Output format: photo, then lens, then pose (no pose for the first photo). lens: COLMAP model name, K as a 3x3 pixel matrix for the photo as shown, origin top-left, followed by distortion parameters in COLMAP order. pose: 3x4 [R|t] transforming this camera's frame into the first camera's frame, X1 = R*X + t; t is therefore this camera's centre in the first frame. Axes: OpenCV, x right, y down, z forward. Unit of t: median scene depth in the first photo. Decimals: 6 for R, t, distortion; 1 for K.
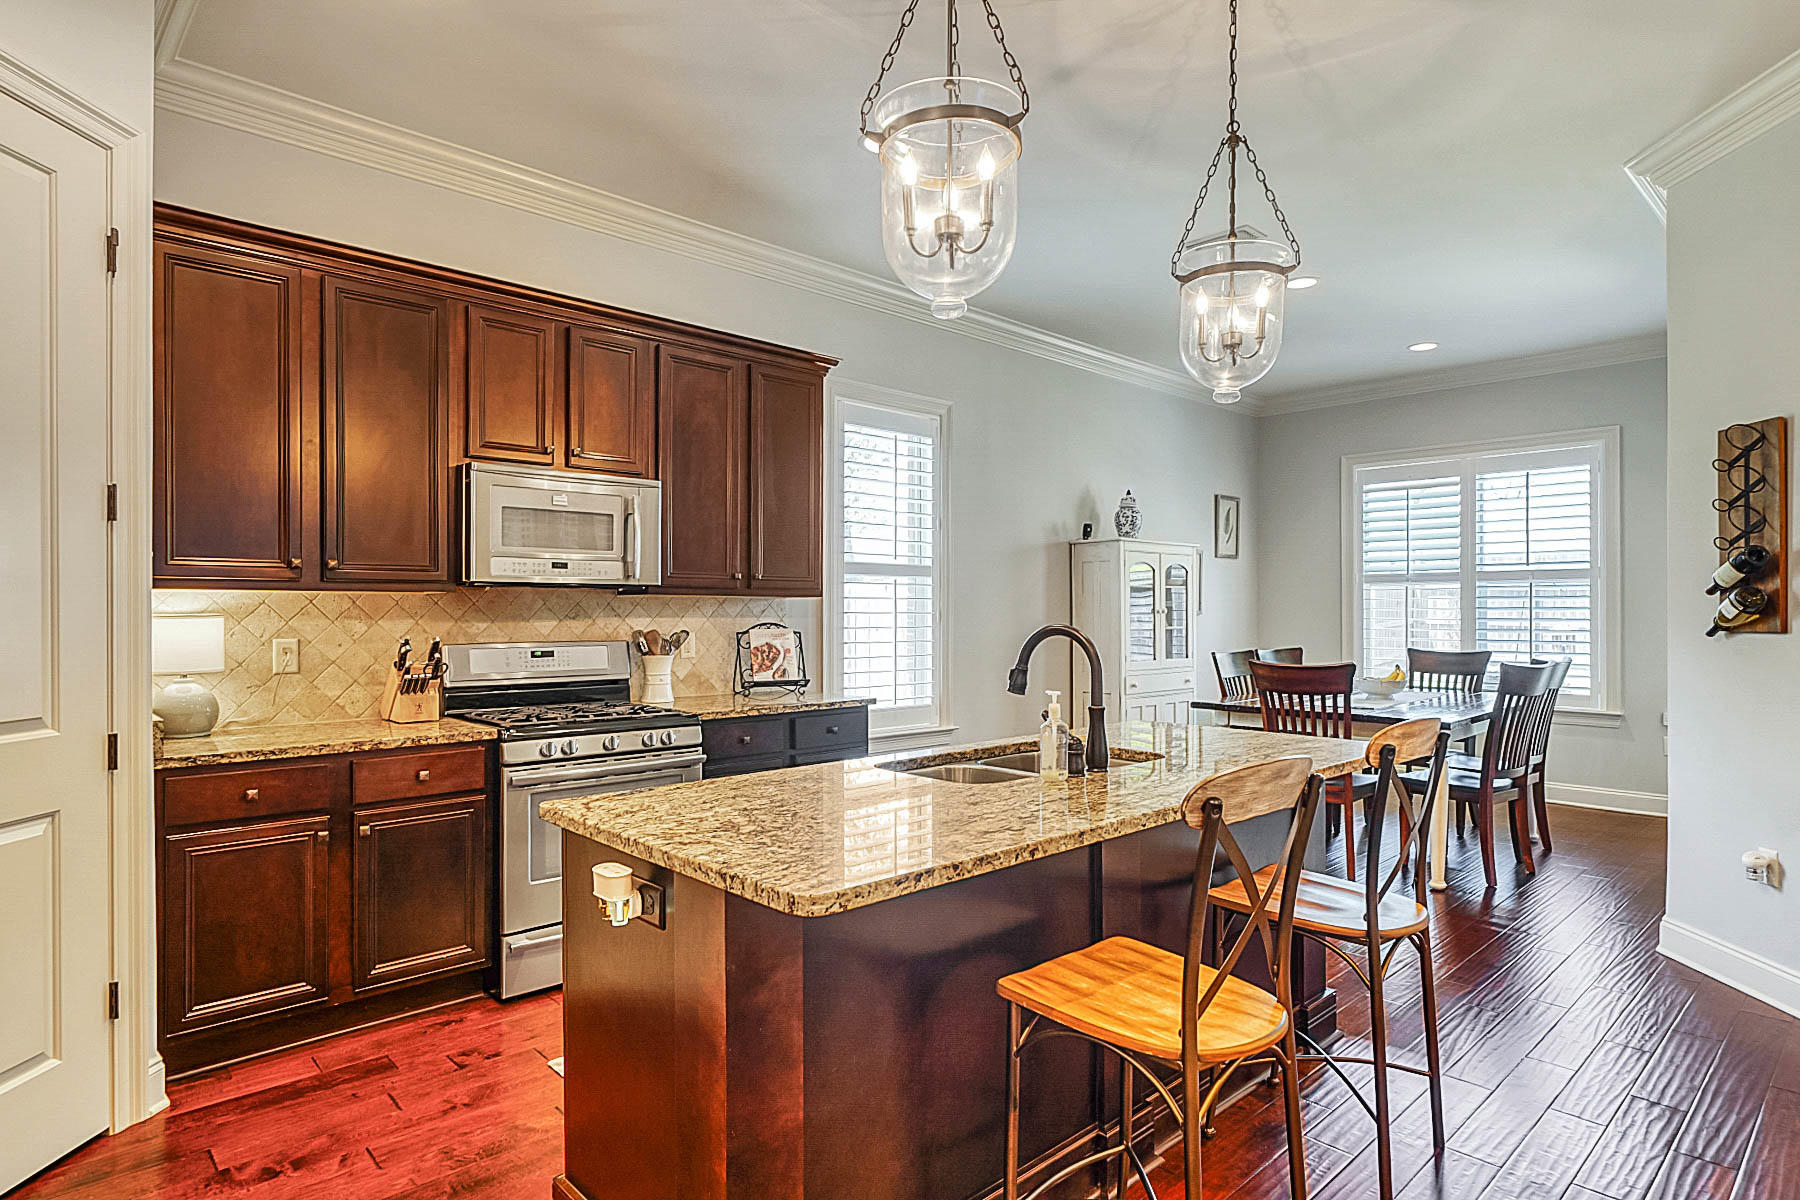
lens RADIAL K [[977.2, 0, 884.9], [0, 977.2, 618.5], [0, 0, 1]] dist [-0.000122, -0.001844]
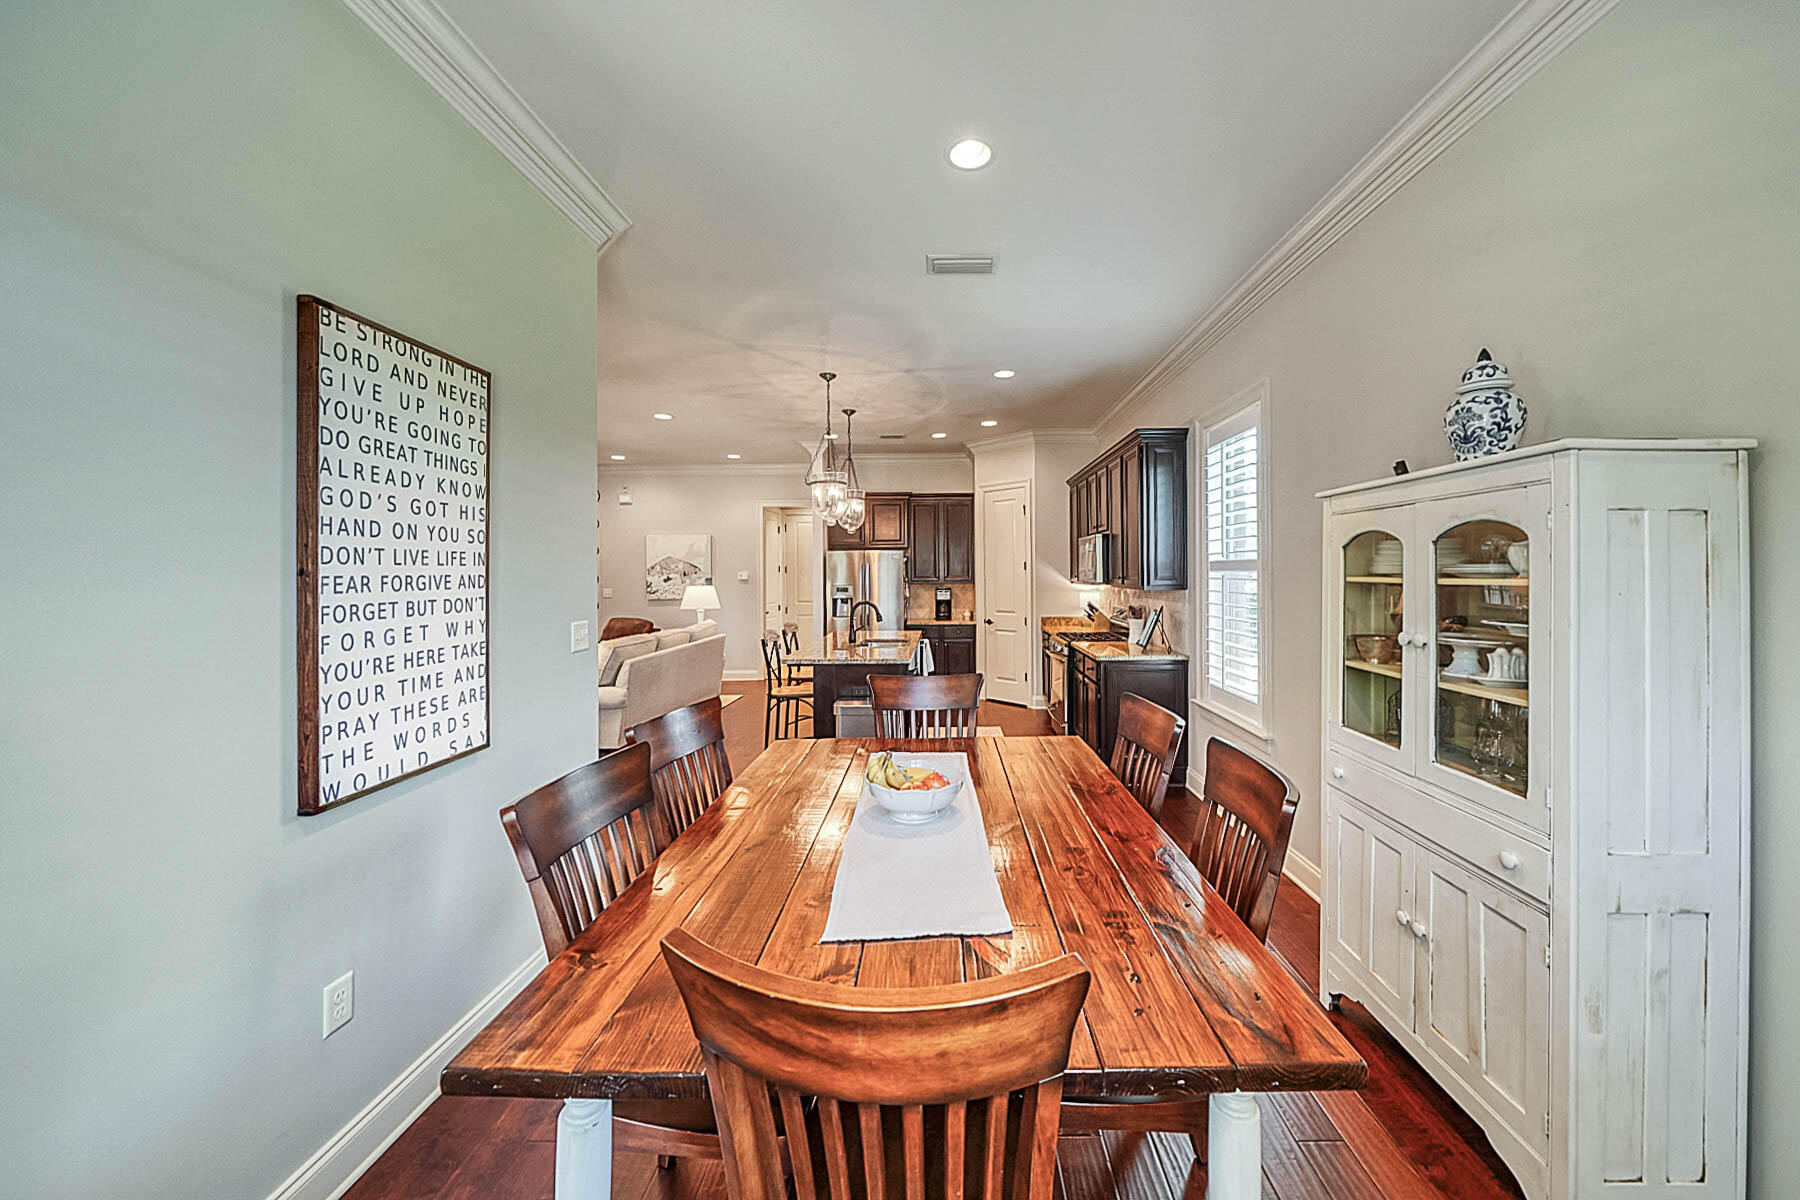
lens RADIAL K [[622.4, 0, 912.6], [0, 622.4, 572.6], [0, 0, 1]] dist [-0.007784, 0.000716]
pose [[-0.710324, 0.003181, -0.703868, 0.900797], [0.001299, 0.999994, 0.003209, -0.055174], [0.703874, 0.001365, -0.710324, 1.510163]]
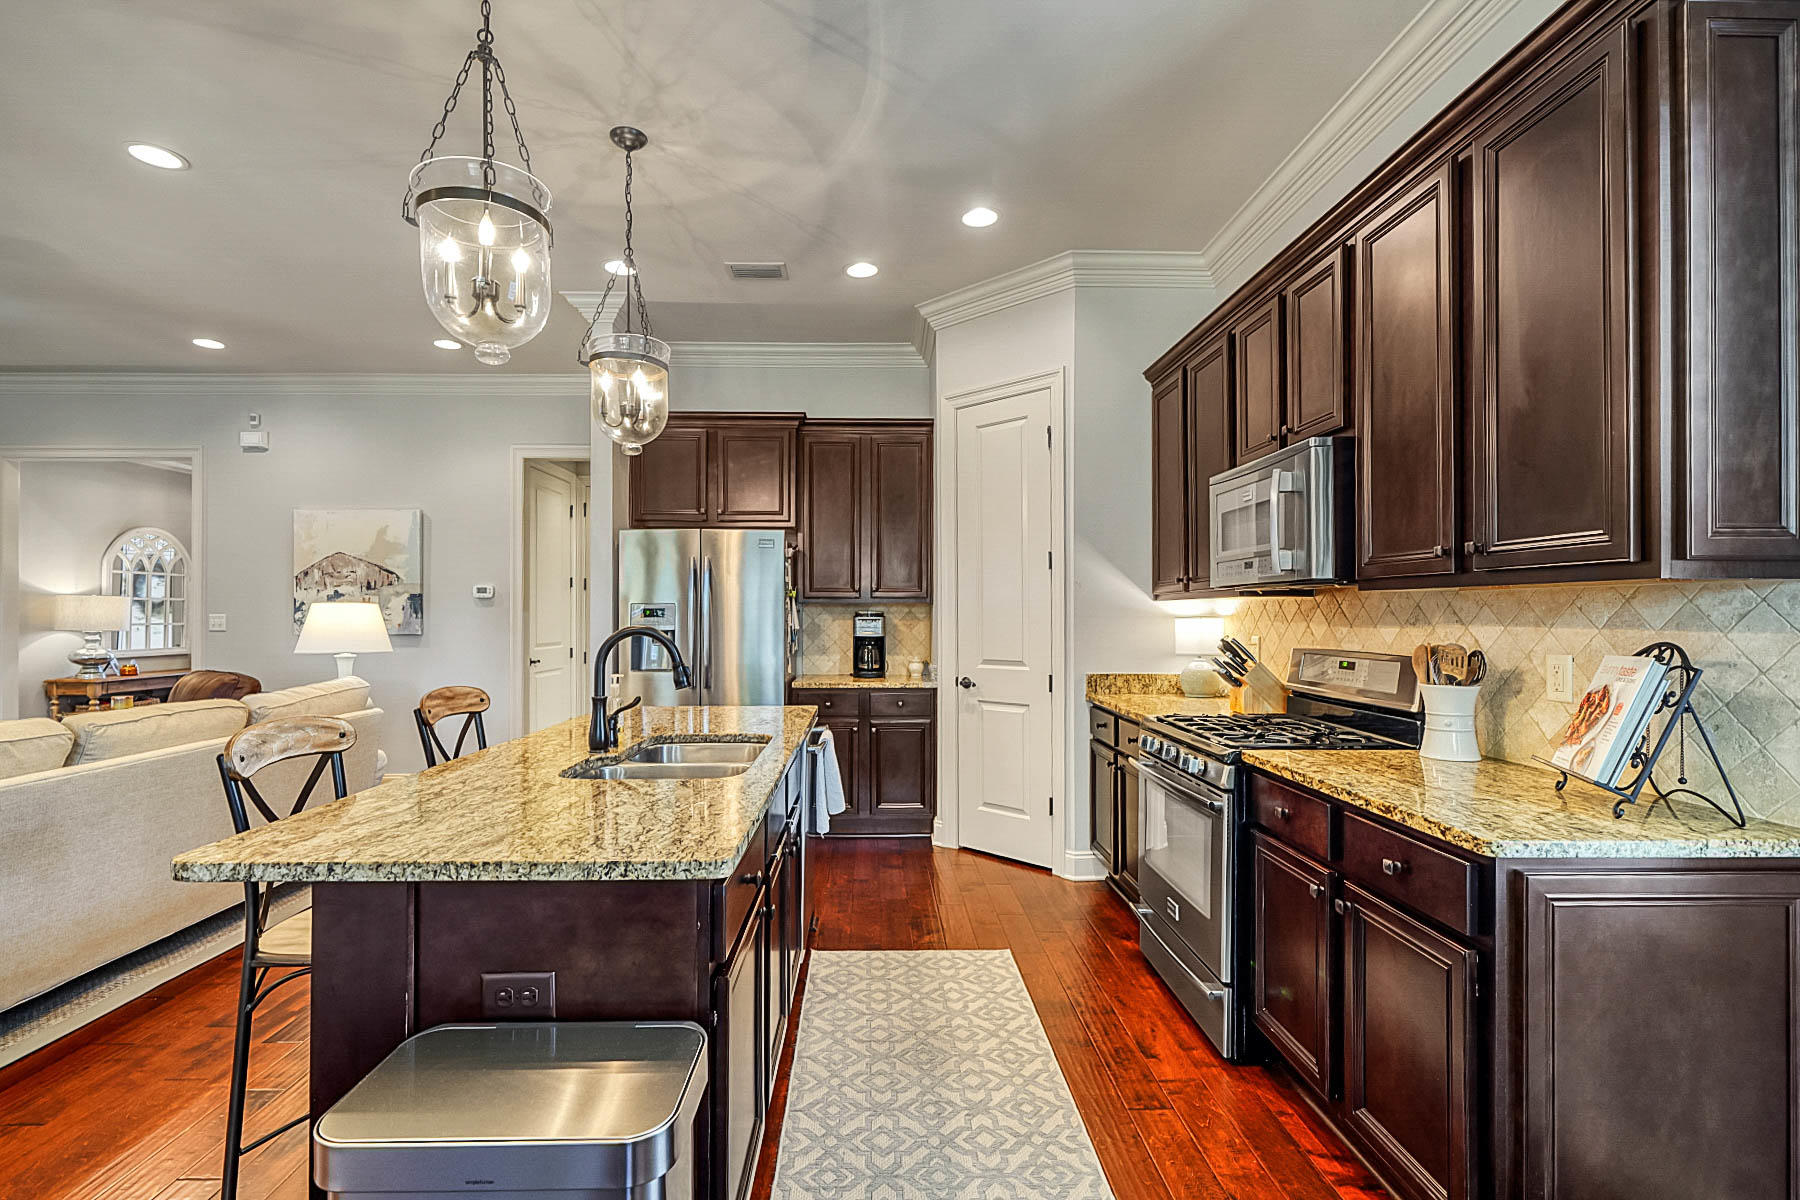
lens RADIAL K [[821.9, 0, 841.3], [0, 821.9, 614.0], [0, 0, 1]] dist [0.014211, -0.004586]
pose [[-0.698060, 0.001238, -0.716038, 0.414243], [-0.005520, 0.999959, 0.007110, -0.009505], [0.716018, 0.008916, -0.698025, 1.062636]]
